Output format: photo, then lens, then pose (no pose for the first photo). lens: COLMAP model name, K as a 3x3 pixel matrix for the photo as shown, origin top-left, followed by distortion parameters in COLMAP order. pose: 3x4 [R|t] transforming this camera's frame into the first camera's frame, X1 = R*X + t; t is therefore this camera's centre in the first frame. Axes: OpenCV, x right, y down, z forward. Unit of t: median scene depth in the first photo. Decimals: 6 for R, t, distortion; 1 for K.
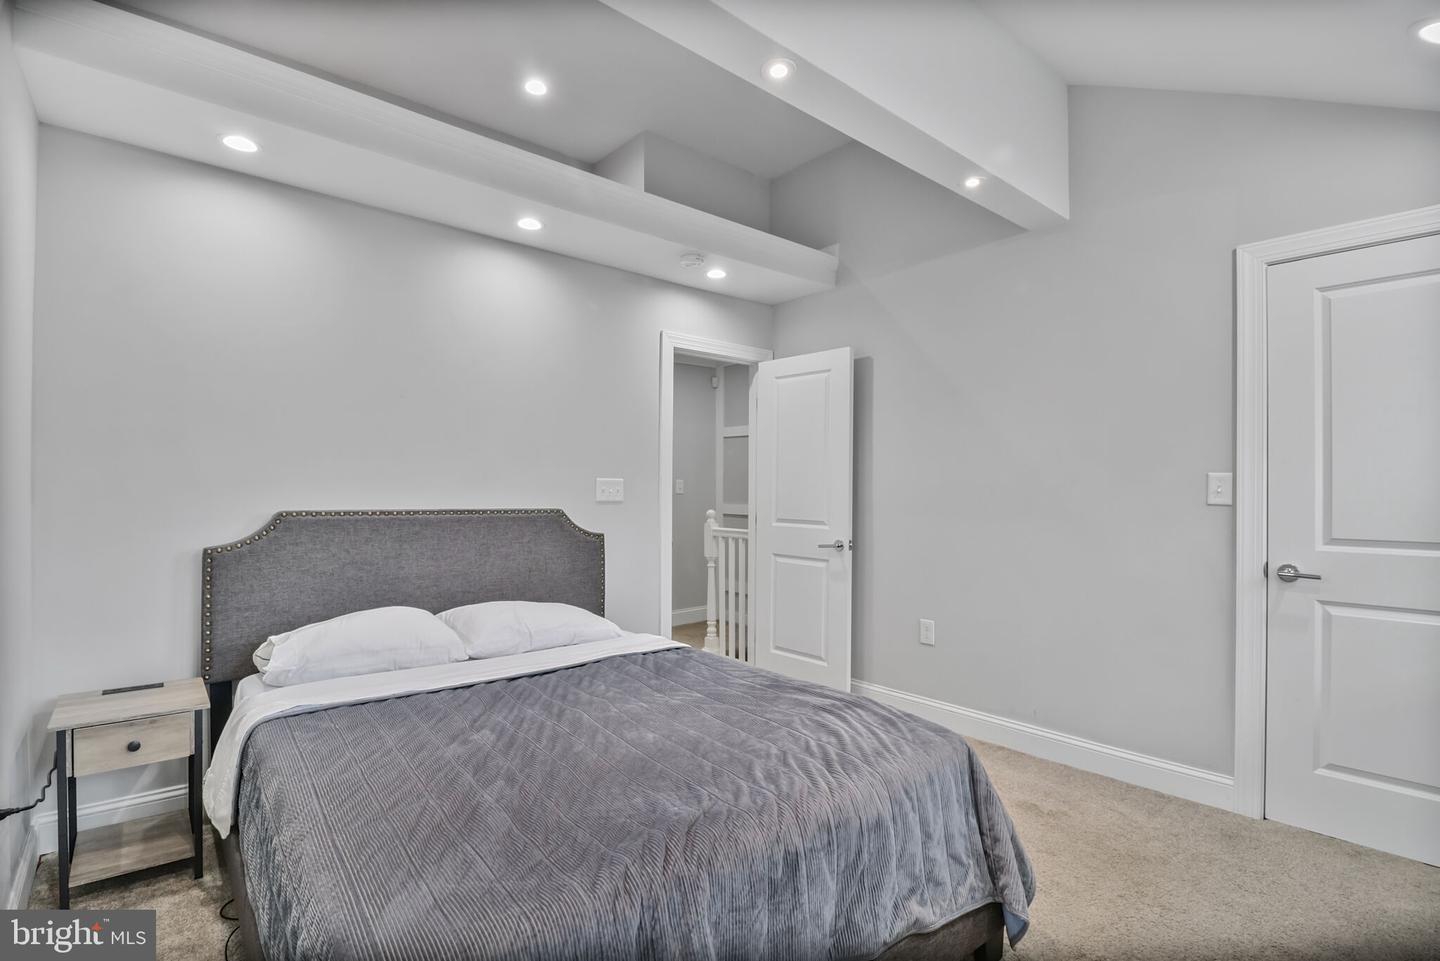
lens RADIAL K [[653.8, 0, 717.8], [0, 653.8, 483.8], [0, 0, 1]] dist [0.000411, -0.000065]
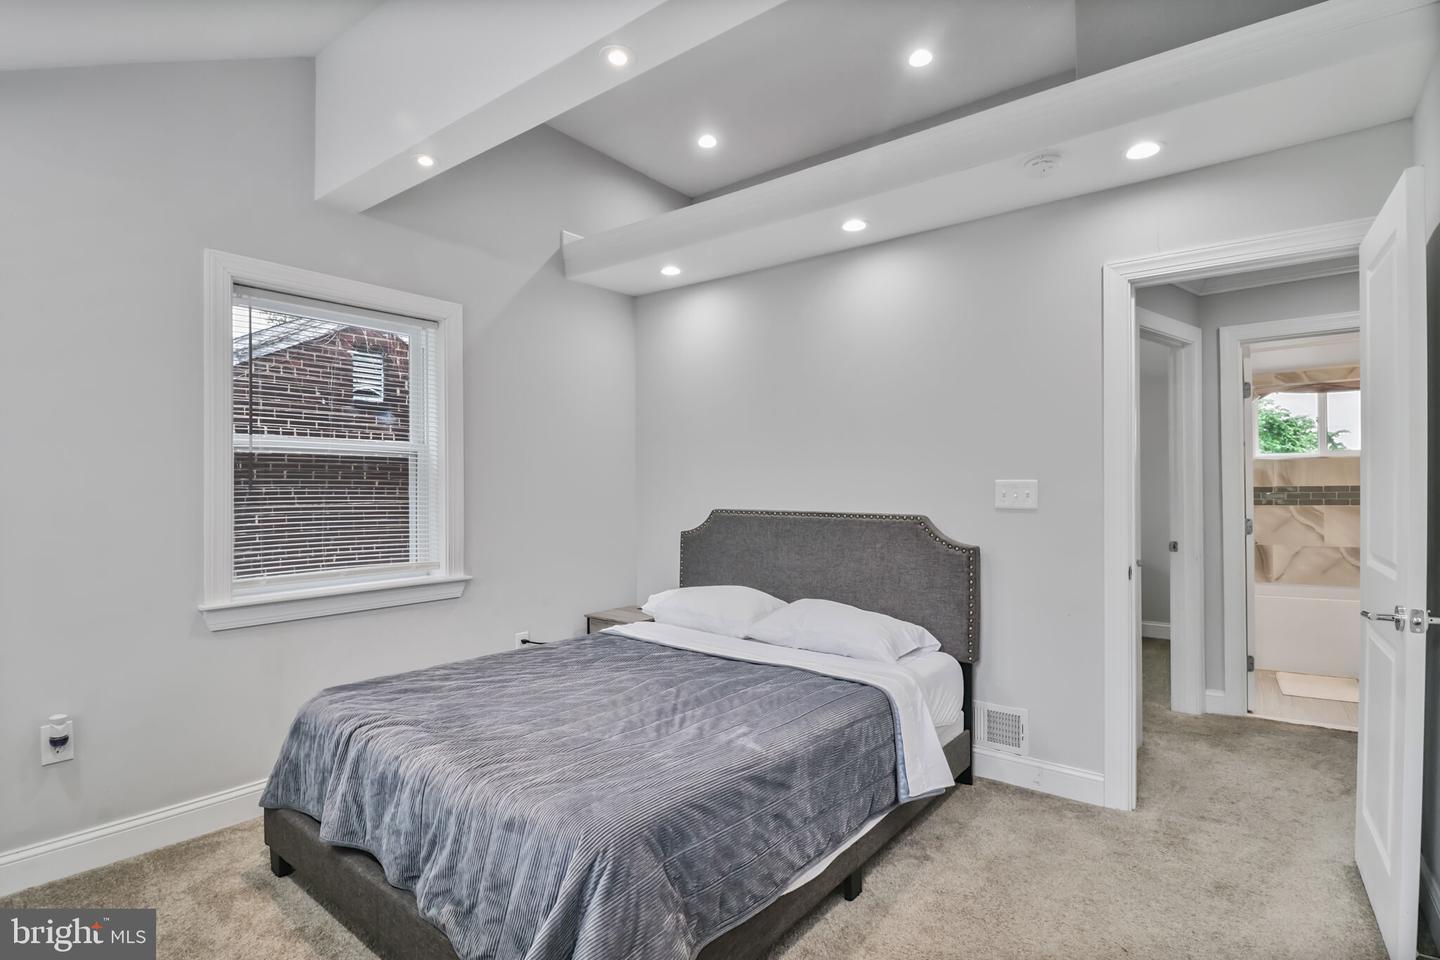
lens RADIAL K [[691.2, 0, 718.0], [0, 691.2, 483.4], [0, 0, 1]] dist [-0.003815, -0.000040]
pose [[0.231719, -0.015717, -0.972656, 0.644751], [0.007879, 0.999867, -0.014280, 0.006401], [0.972751, -0.004355, 0.231812, 0.530121]]
